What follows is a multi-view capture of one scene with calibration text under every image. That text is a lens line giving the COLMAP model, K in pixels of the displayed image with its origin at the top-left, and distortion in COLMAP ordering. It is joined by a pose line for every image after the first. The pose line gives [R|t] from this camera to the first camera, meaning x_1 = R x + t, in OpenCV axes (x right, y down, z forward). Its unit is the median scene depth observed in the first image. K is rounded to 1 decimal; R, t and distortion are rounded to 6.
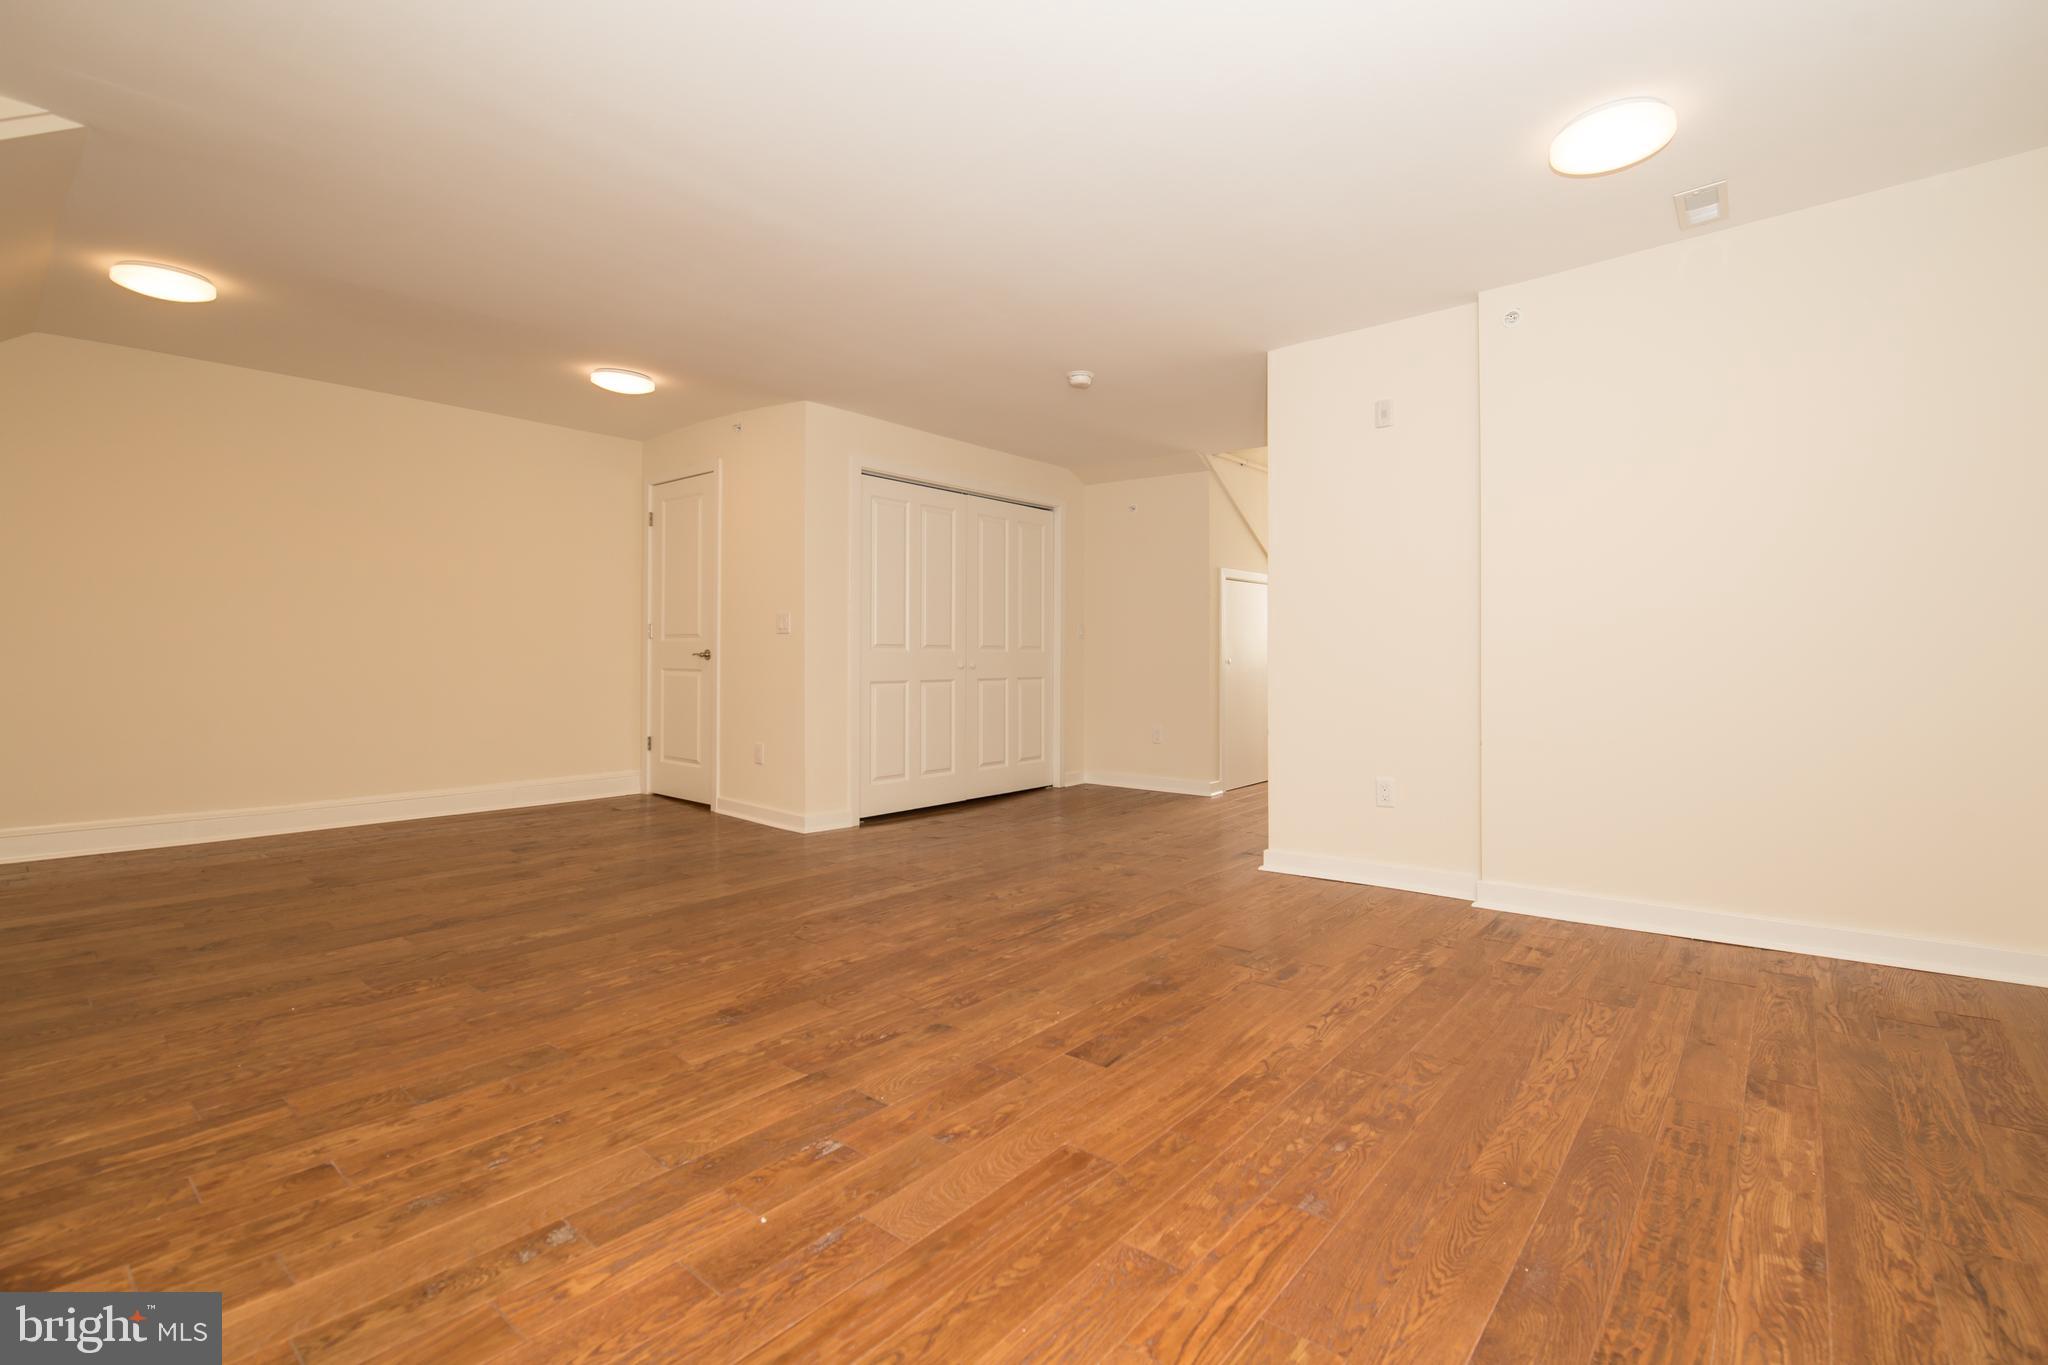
lens RADIAL K [[912.5, 0, 1043.9], [0, 912.5, 654.2], [0, 0, 1]] dist [0.000178, -0.009941]
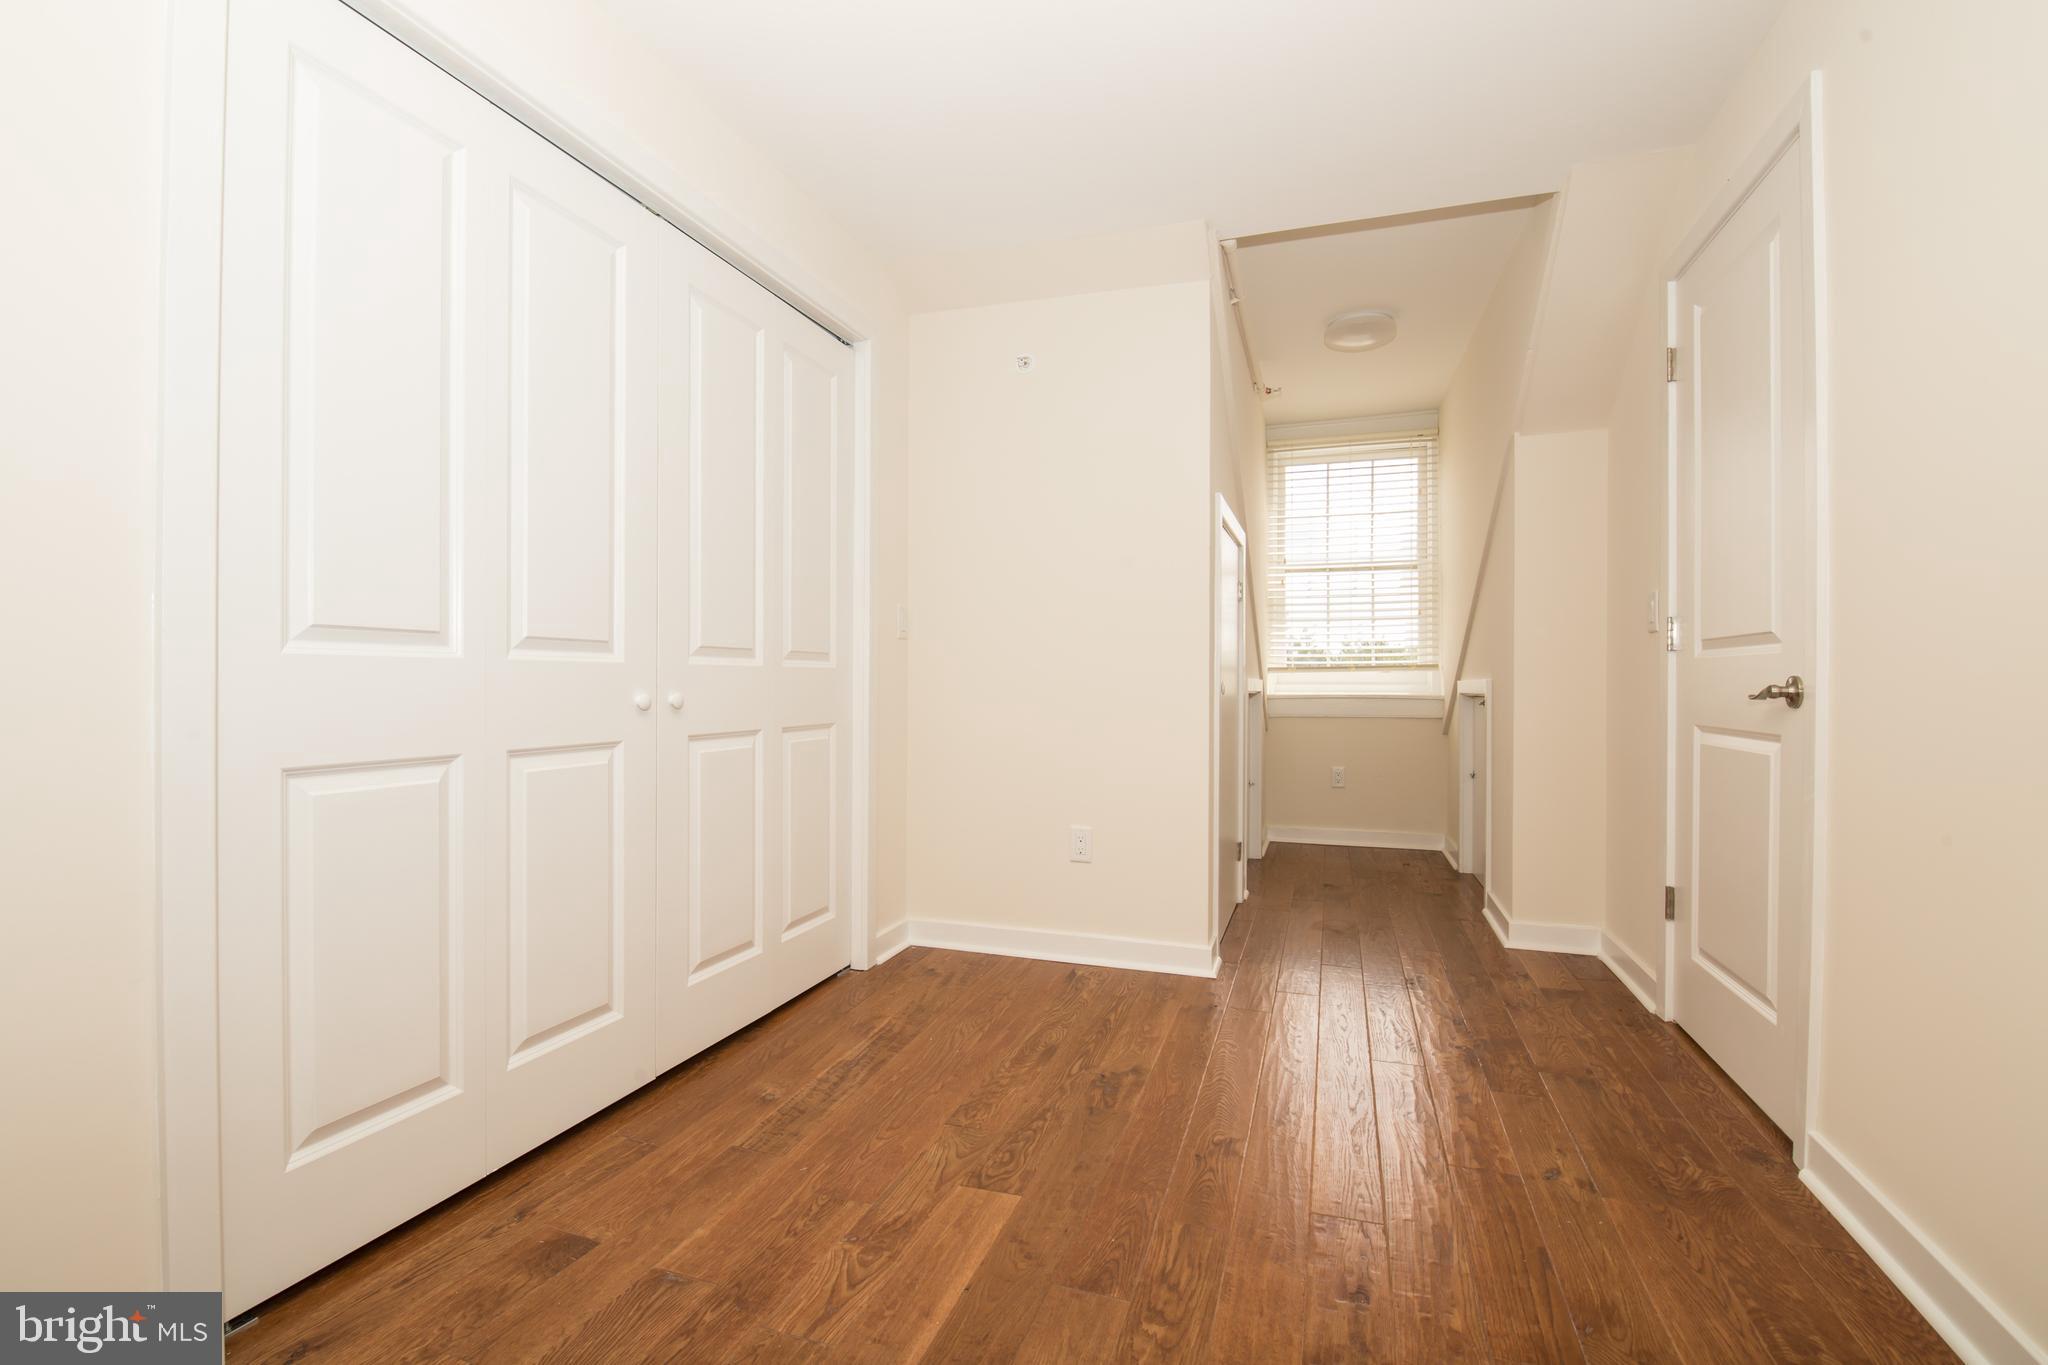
lens RADIAL K [[915.9, 0, 1024.0], [0, 915.9, 682.5], [0, 0, 1]] dist [0.009107, -0.000160]
pose [[0.936632, 0.001902, 0.350310, -0.192328], [-0.004176, 0.999975, 0.005737, 0.007845], [-0.350291, -0.006837, 0.936616, 1.561773]]
